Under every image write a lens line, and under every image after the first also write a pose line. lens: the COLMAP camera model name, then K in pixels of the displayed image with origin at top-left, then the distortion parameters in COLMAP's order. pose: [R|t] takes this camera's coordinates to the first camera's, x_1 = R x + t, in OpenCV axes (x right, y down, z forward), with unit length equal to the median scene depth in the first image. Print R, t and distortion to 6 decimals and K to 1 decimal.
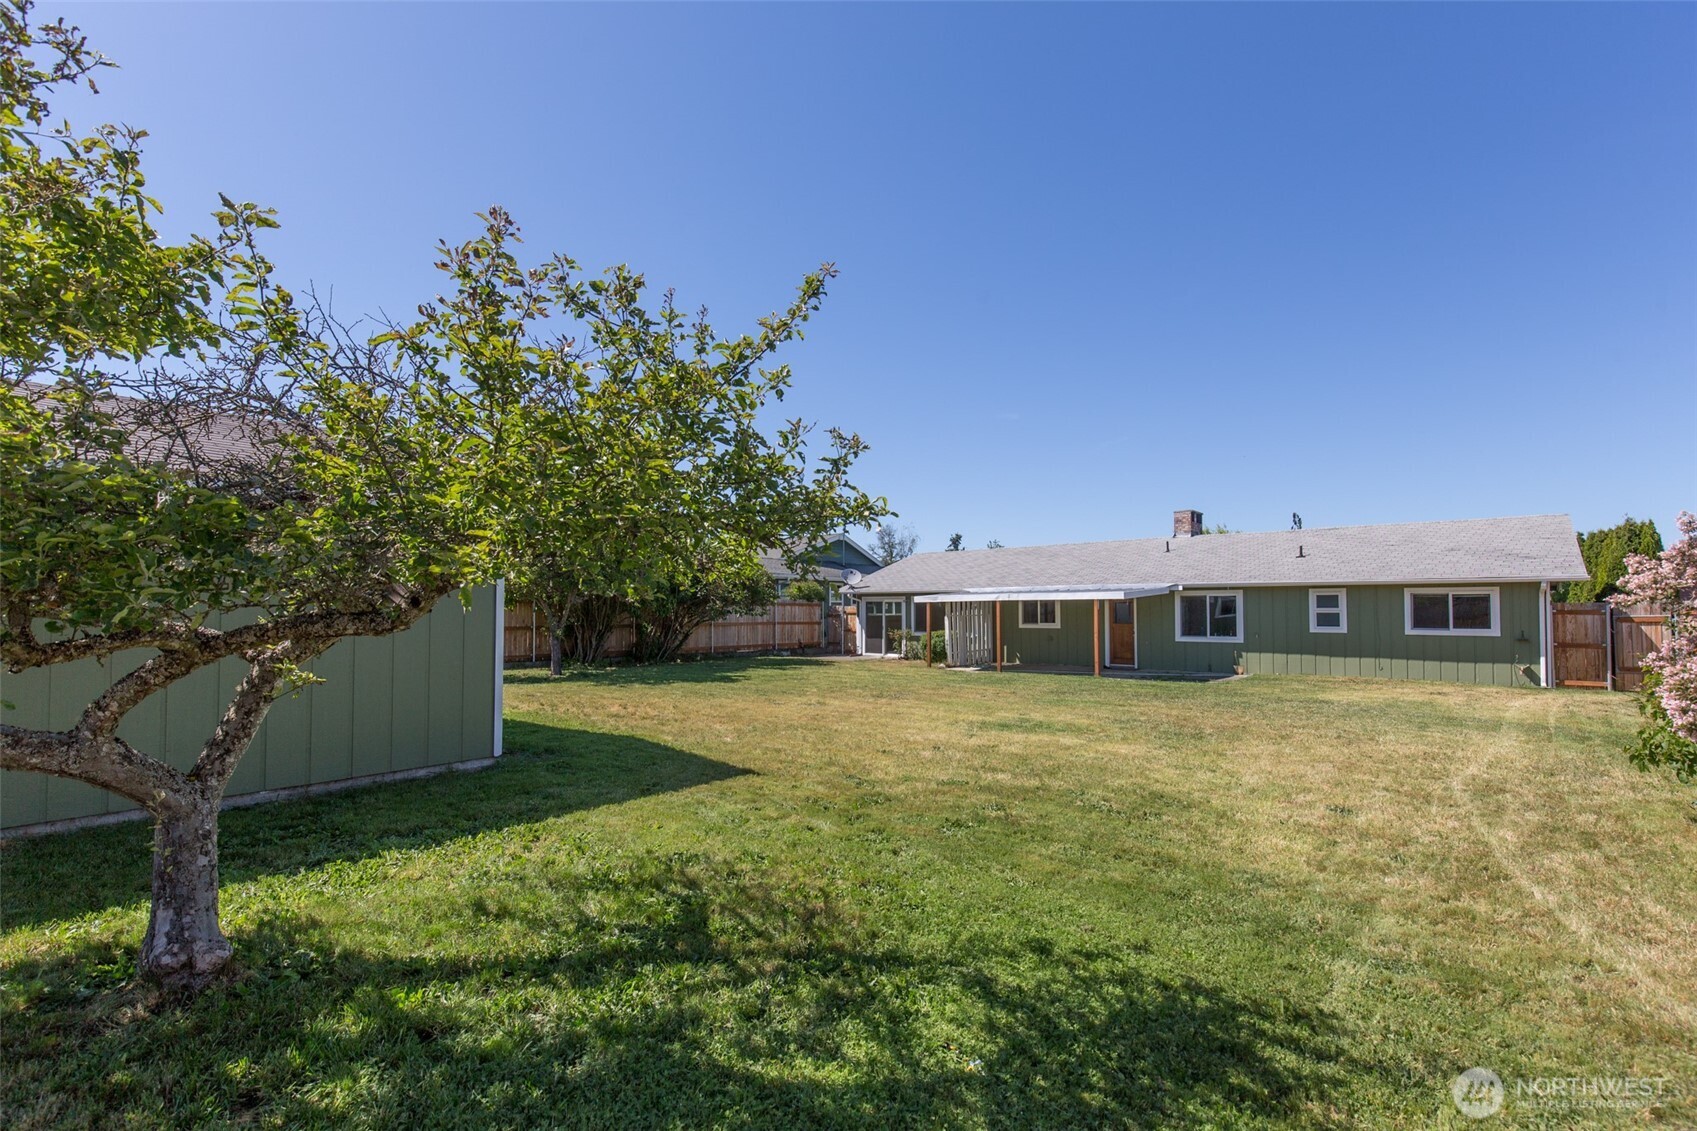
lens RADIAL K [[774.2, 0, 847.3], [0, 774.2, 600.5], [0, 0, 1]] dist [0.021562, -0.010178]
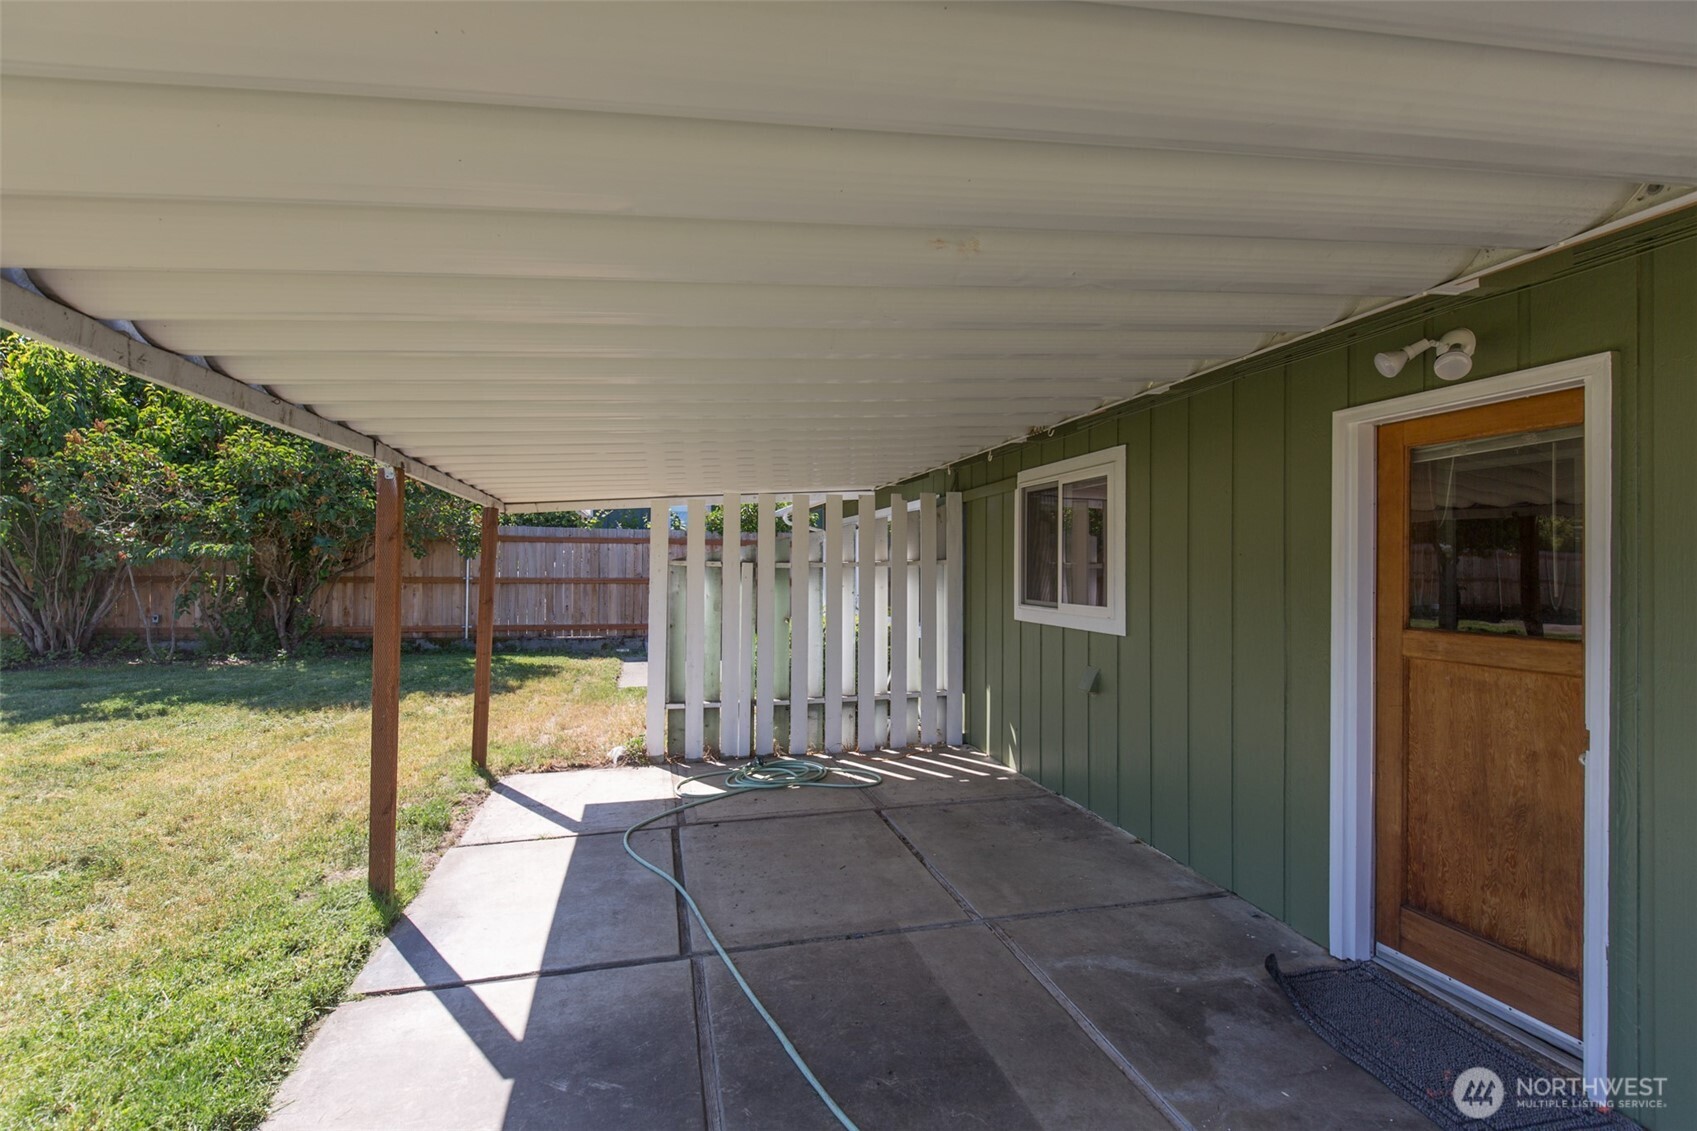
lens RADIAL K [[774.2, 0, 843.7], [0, 774.2, 544.6], [0, 0, 1]] dist [0.021562, -0.010178]
pose [[0.811348, -0.004864, -0.584543, 0.383787], [-0.004209, 0.999891, -0.014162, 0.019163], [0.584548, 0.013951, 0.811239, 0.937936]]
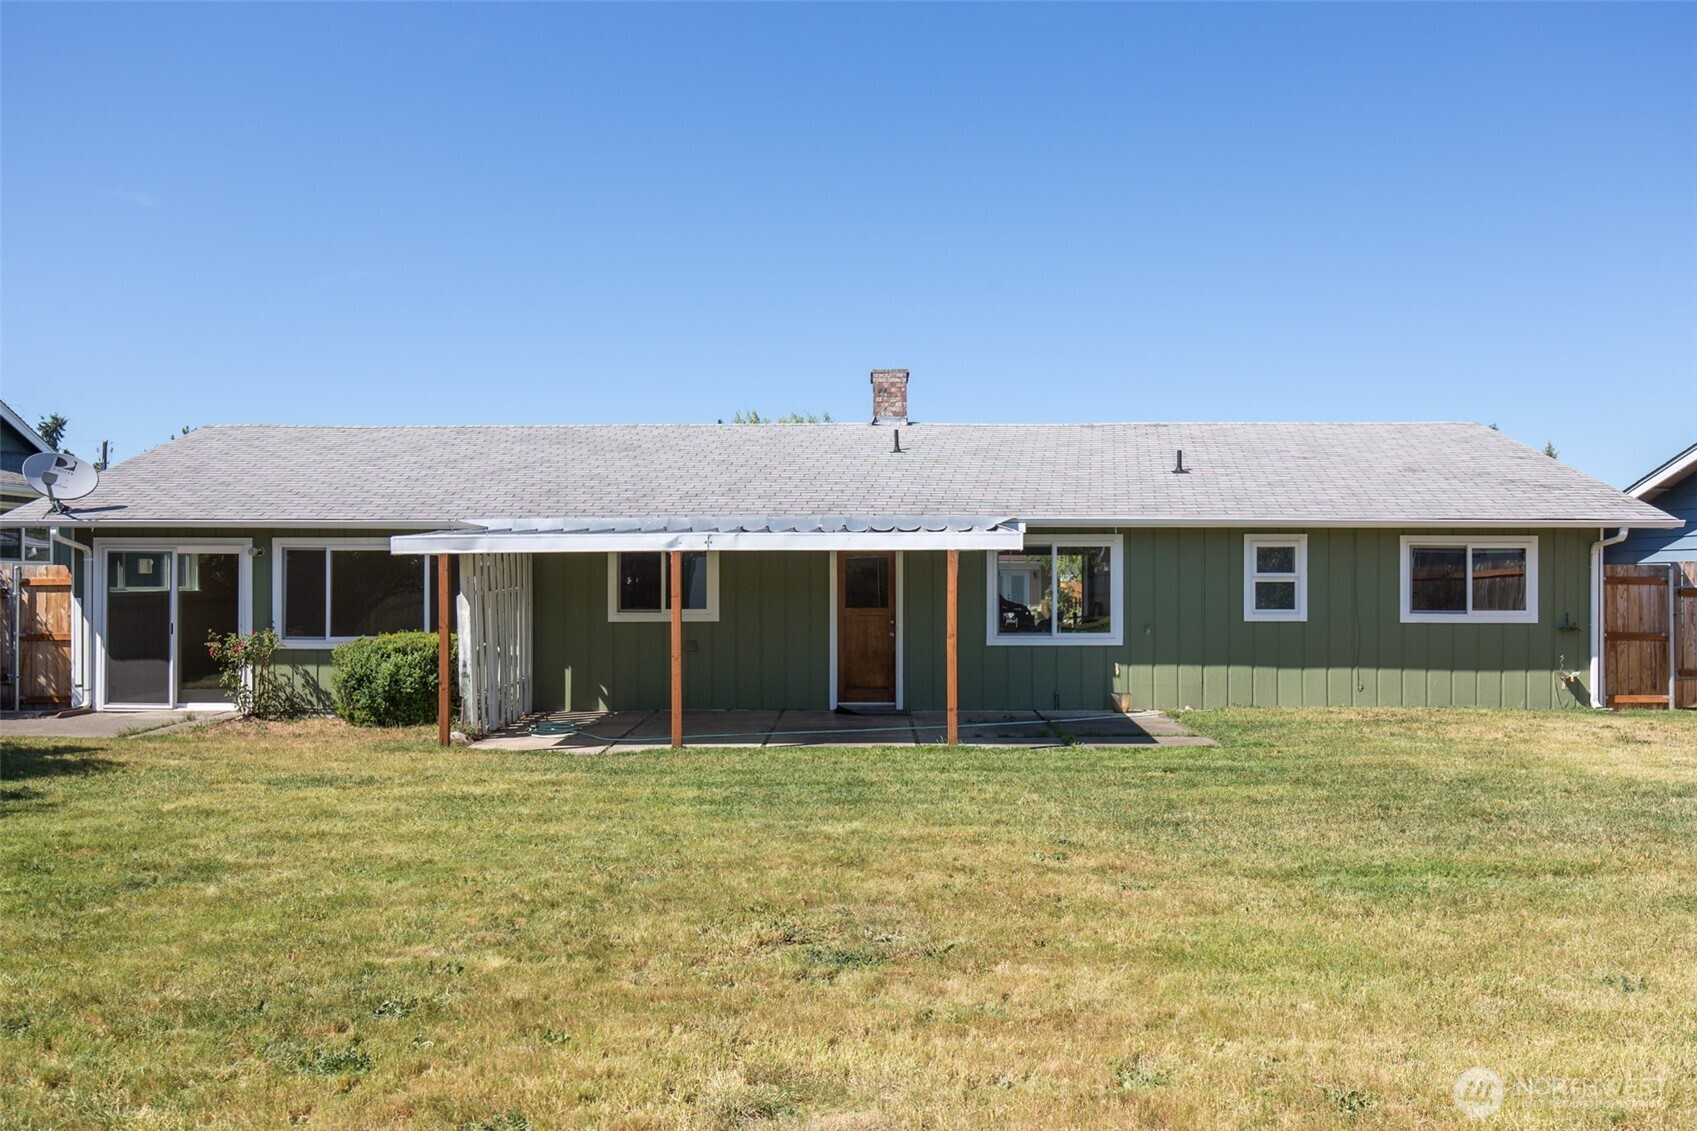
lens RADIAL K [[1374.3, 0, 846.5], [0, 1374.3, 557.4], [0, 0, 1]] dist [0.023999, -0.052515]
pose [[0.765147, 0.010792, 0.643765, -0.163318], [-0.008108, 0.999942, -0.007126, 0.007897], [-0.643804, 0.000233, 0.765190, 0.466686]]
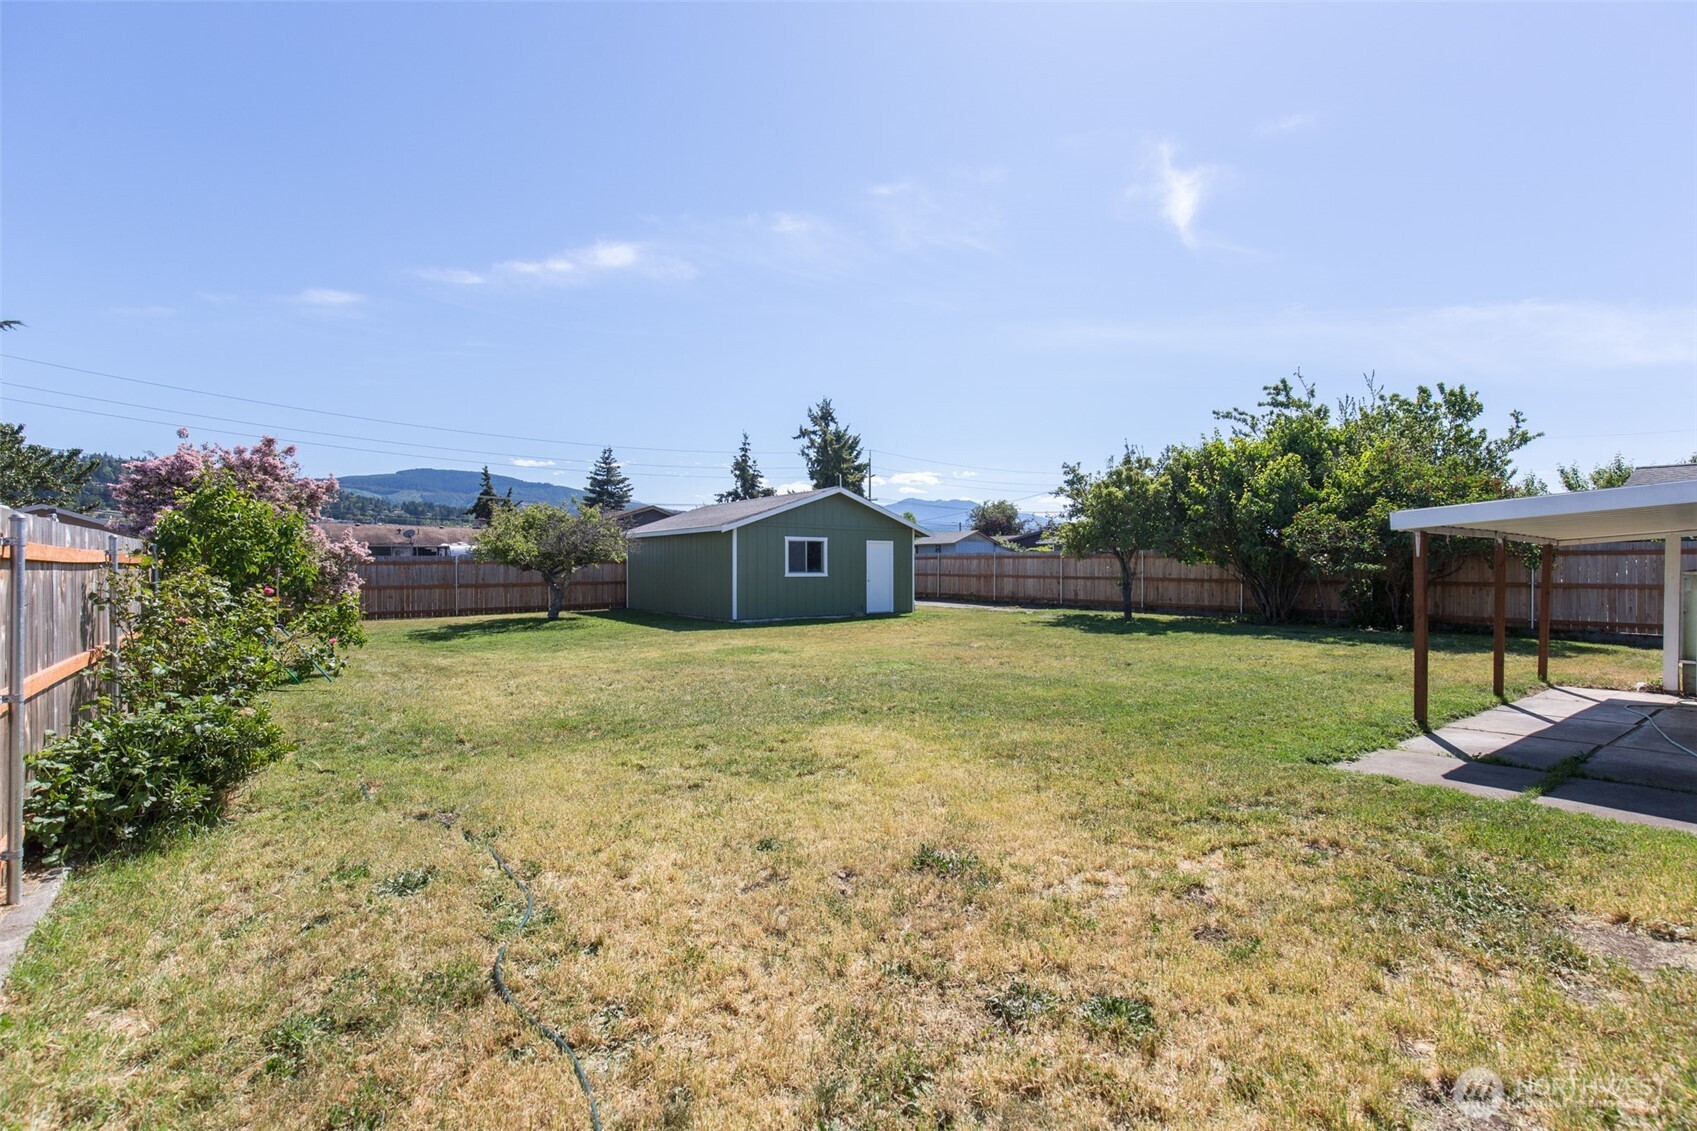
lens RADIAL K [[774.2, 0, 852.4], [0, 774.2, 578.7], [0, 0, 1]] dist [0.021562, -0.010178]
pose [[-0.214882, 0.017058, -0.976491, 0.749575], [0.013039, 0.999808, 0.014596, 0.011419], [0.976553, -0.009596, -0.215063, 0.736931]]
